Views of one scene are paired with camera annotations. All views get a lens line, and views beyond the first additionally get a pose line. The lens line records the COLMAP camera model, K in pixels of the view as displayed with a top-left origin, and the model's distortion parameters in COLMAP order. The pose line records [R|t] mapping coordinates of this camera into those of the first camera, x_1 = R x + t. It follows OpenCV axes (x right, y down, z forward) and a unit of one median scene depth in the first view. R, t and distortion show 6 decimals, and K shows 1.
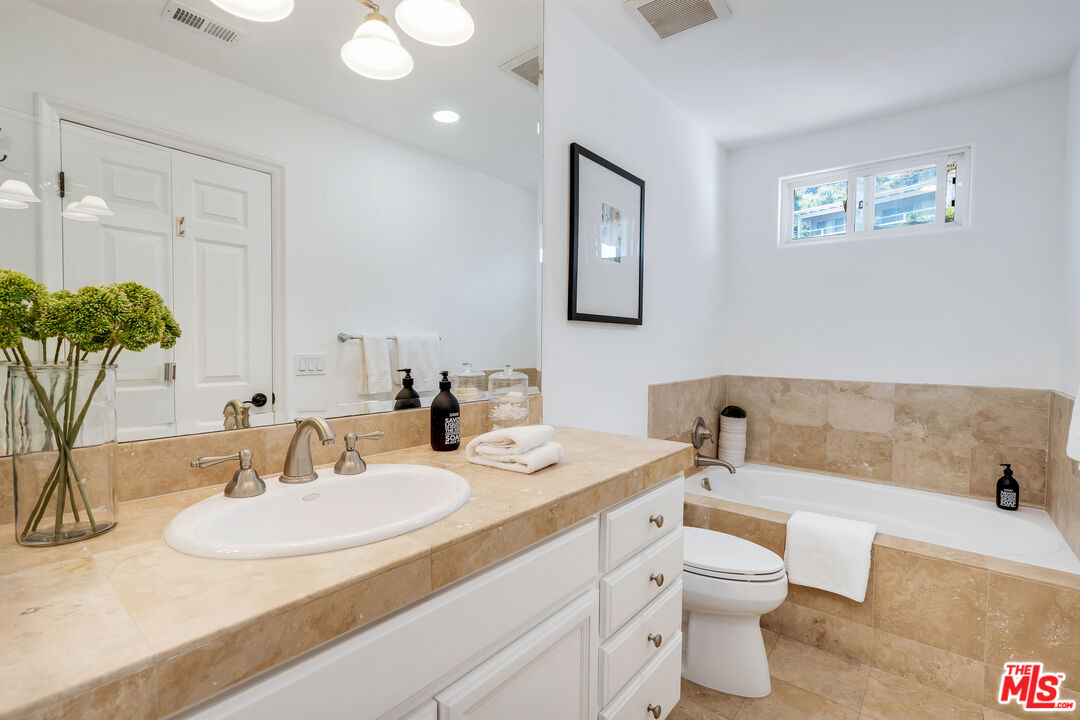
lens RADIAL K [[485.9, 0, 542.4], [0, 485.9, 361.3], [0, 0, 1]] dist [-0.002369, 0.000111]
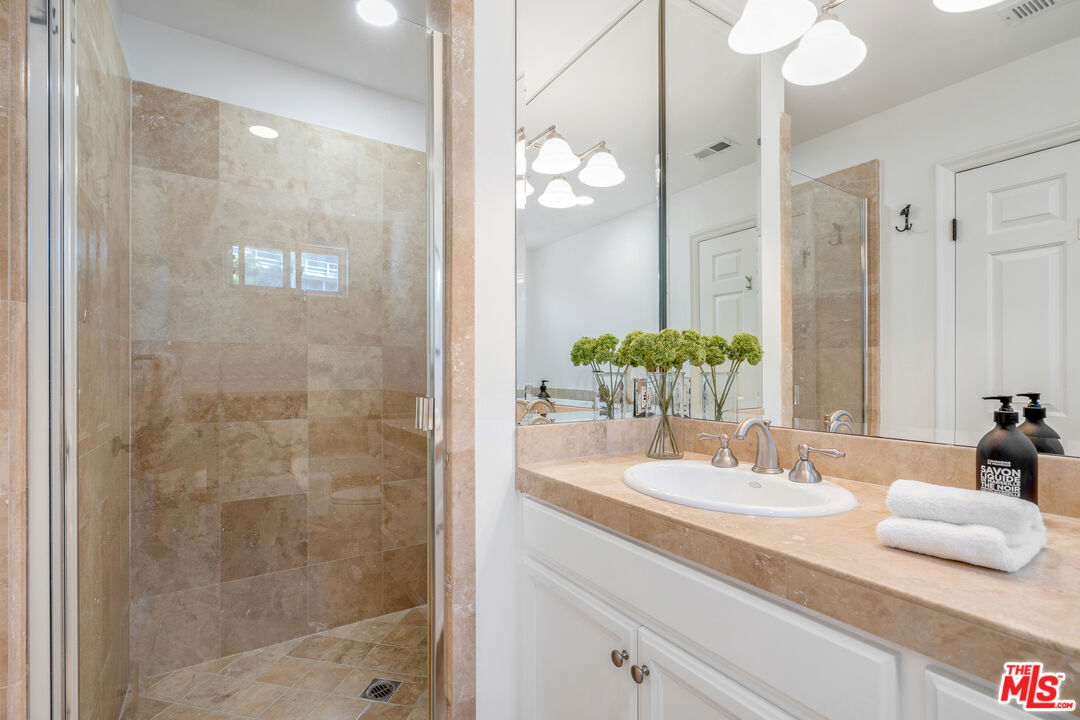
lens RADIAL K [[485.9, 0, 542.4], [0, 485.9, 361.3], [0, 0, 1]] dist [-0.002369, 0.000111]
pose [[-0.292243, -0.021029, -0.956113, 0.905024], [-0.031417, 0.999430, -0.012379, -0.000009], [0.955828, 0.026420, -0.292737, 0.880084]]
